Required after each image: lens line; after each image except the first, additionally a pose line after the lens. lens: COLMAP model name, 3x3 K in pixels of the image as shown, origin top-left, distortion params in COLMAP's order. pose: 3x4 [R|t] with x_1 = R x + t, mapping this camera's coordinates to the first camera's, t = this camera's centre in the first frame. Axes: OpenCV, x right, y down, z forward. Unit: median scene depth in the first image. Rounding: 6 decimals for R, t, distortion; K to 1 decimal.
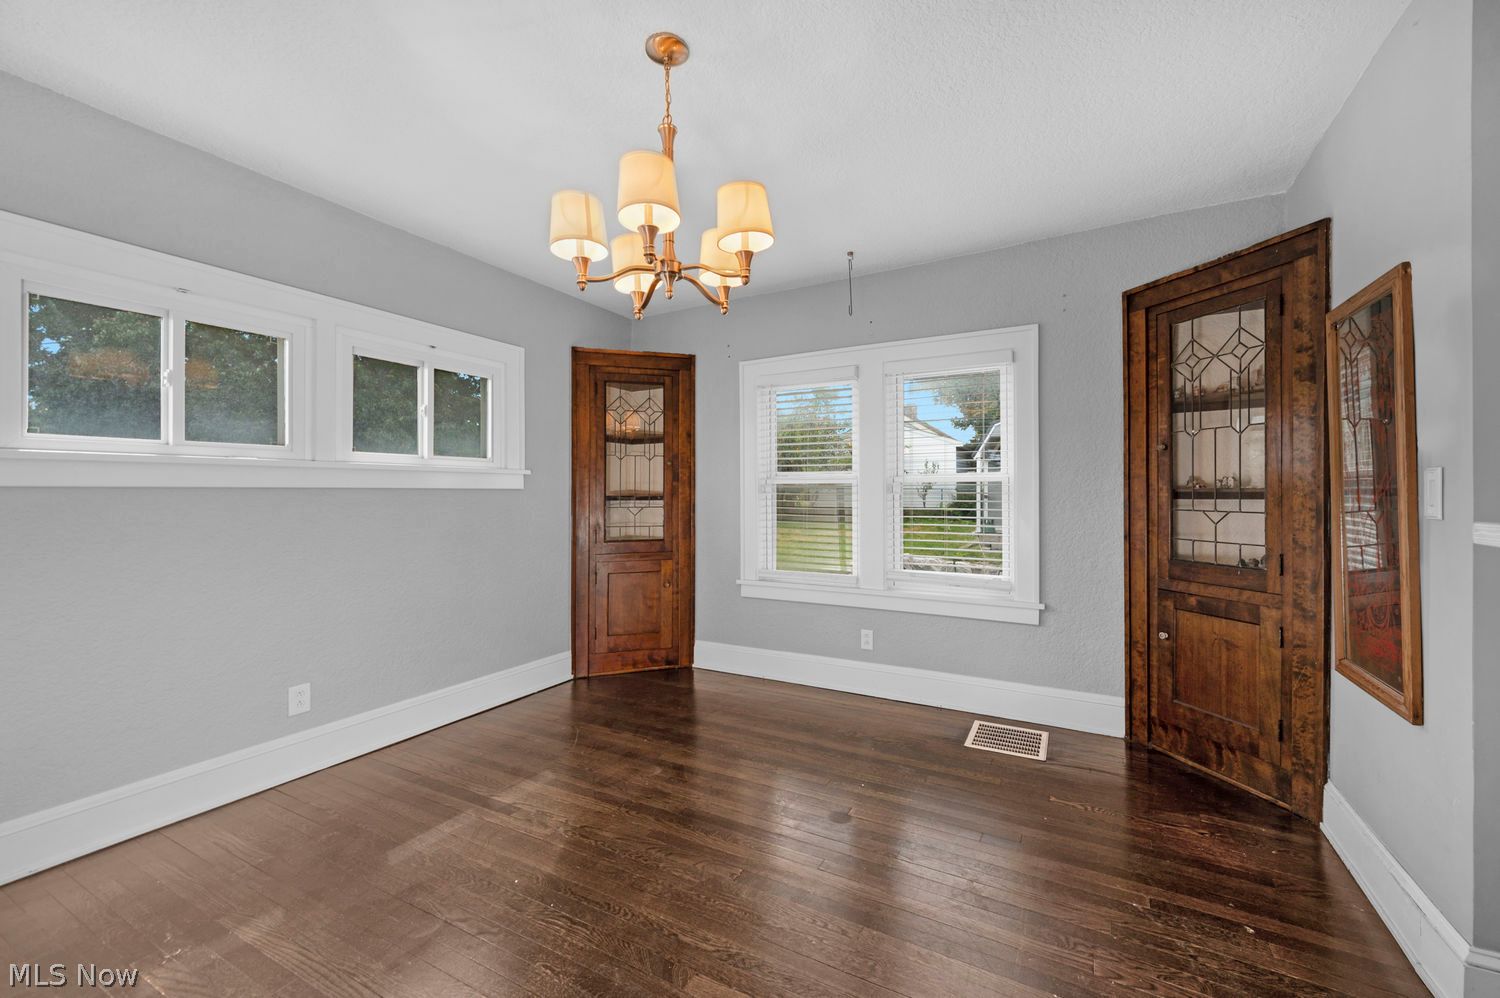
lens RADIAL K [[604.4, 0, 772.3], [0, 604.4, 496.5], [0, 0, 1]] dist [0.010255, -0.000126]
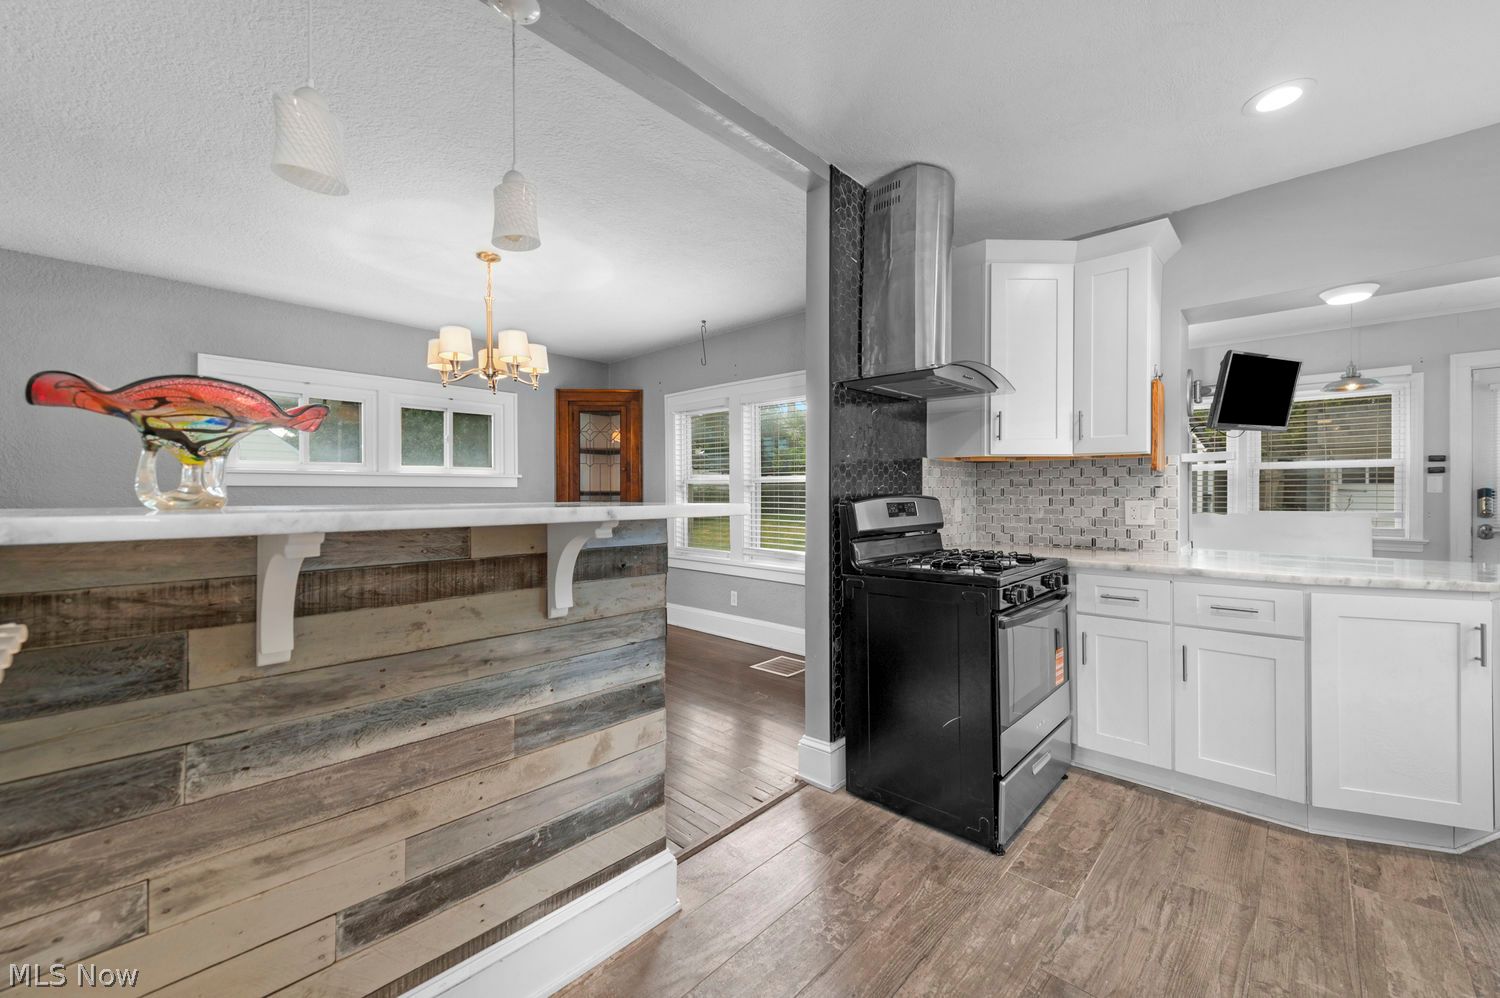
lens RADIAL K [[604.4, 0, 772.3], [0, 604.4, 496.5], [0, 0, 1]] dist [0.010255, -0.000126]
pose [[0.967953, 0.007151, -0.251029, 0.634630], [-0.006399, 0.999972, 0.003811, 0.001450], [0.251049, -0.002082, 0.967972, -0.327017]]
